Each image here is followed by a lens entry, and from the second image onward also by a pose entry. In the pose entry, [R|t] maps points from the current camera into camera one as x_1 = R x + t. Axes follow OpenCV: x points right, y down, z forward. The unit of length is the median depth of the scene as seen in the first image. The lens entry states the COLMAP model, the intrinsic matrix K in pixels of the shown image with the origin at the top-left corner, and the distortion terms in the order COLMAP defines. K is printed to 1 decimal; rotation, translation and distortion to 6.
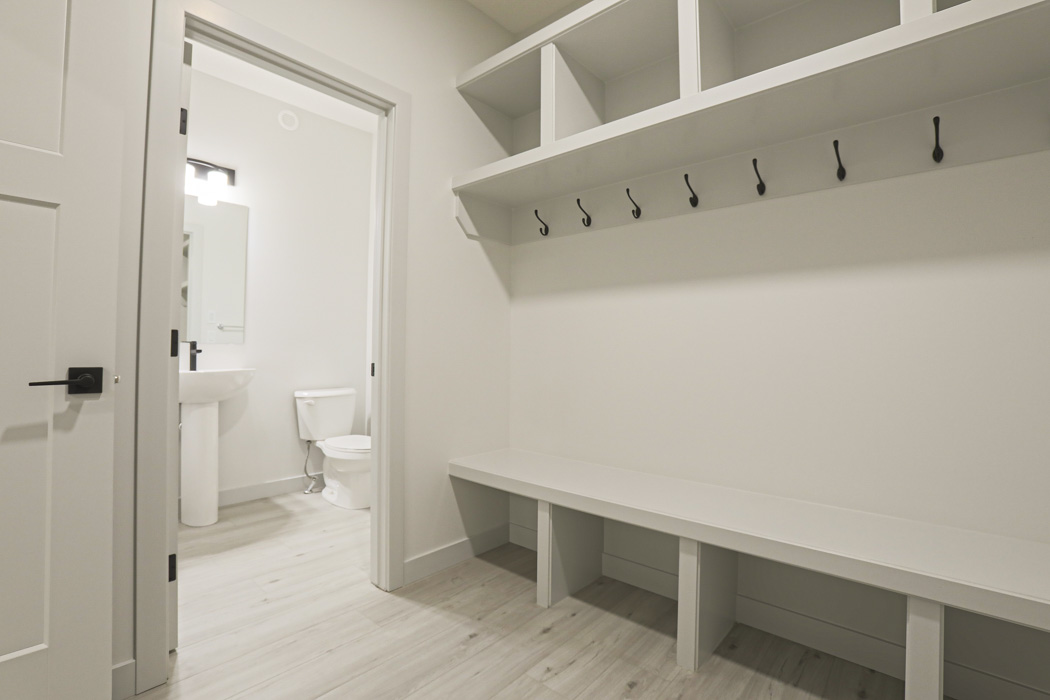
lens RADIAL K [[495.8, 0, 494.6], [0, 495.8, 349.0], [0, 0, 1]] dist [0.021941, 0.000109]
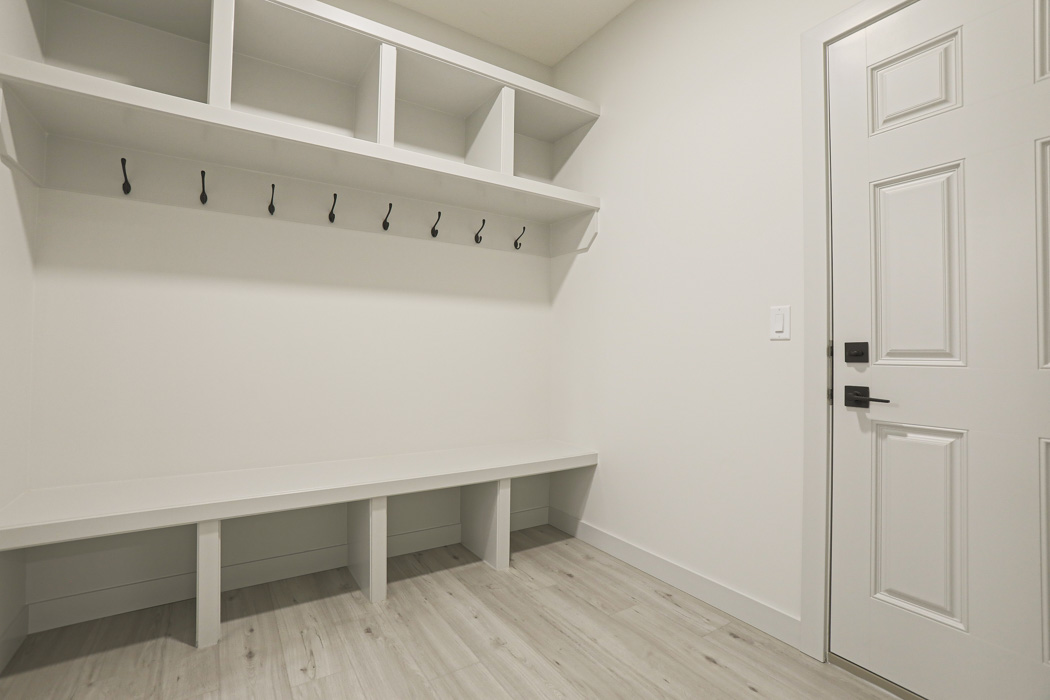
lens RADIAL K [[475.3, 0, 519.0], [0, 475.3, 347.6], [0, 0, 1]] dist [-0.076634, 0.026052]
pose [[0.263506, 0.016442, 0.964518, -0.578086], [0.005099, 0.999817, -0.018437, 0.031564], [-0.964644, 0.009776, 0.263374, 0.324577]]
